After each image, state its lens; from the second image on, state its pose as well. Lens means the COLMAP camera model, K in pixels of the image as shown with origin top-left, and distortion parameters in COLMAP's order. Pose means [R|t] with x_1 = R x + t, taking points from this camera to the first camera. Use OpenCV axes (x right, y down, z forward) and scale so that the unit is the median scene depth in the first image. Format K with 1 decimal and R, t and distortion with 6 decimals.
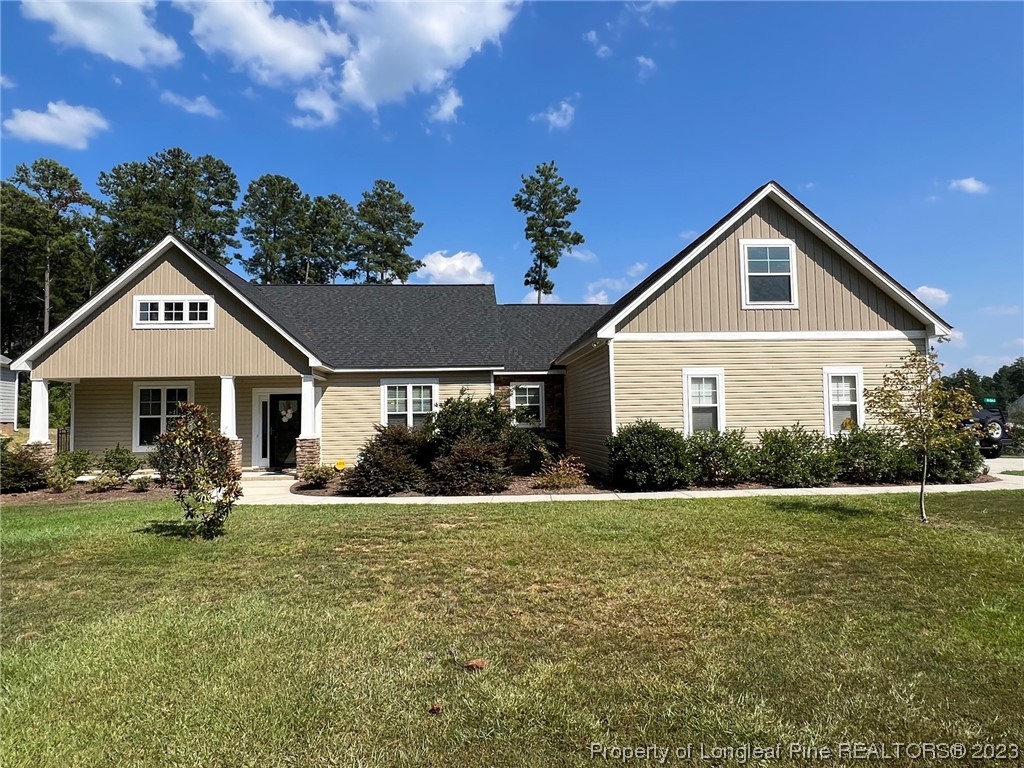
lens RADIAL K [[628.0, 0, 511.9], [0, 628.0, 384.4], [0, 0, 1]] dist [0.000228, 0.000306]
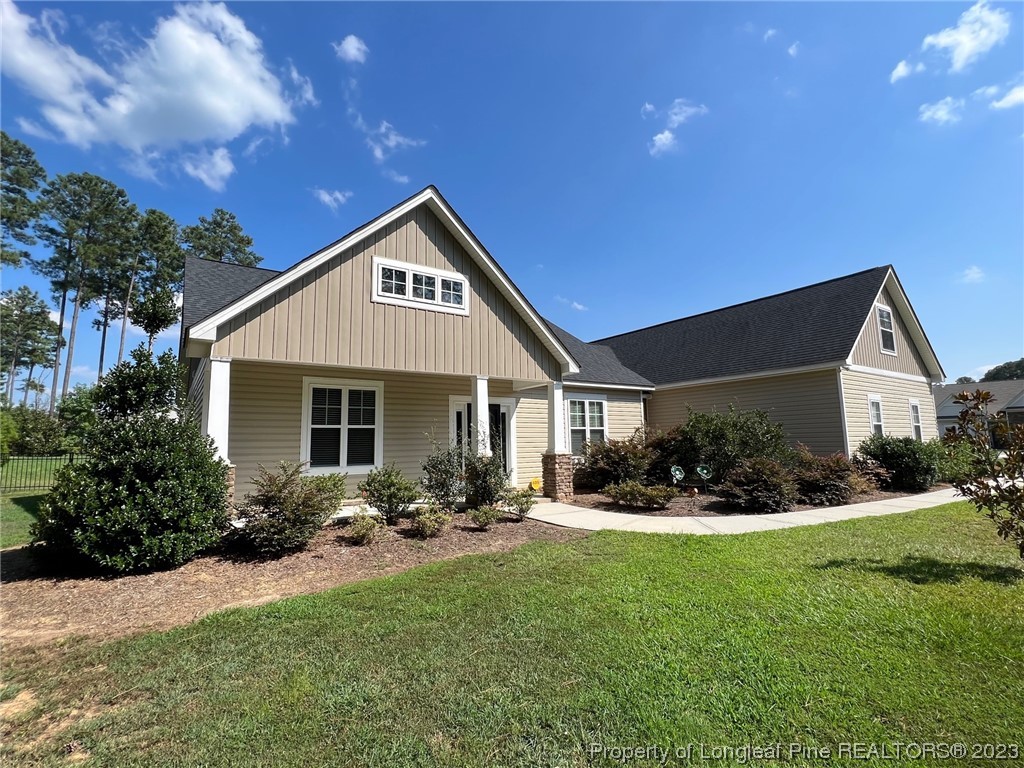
lens RADIAL K [[484.2, 0, 510.8], [0, 484.2, 382.3], [0, 0, 1]] dist [-0.003035, -0.001416]
pose [[0.863516, 0.065890, 0.499998, -0.730905], [-0.024717, 0.995766, -0.088535, 0.048590], [-0.503715, 0.064093, 0.861489, 0.445484]]
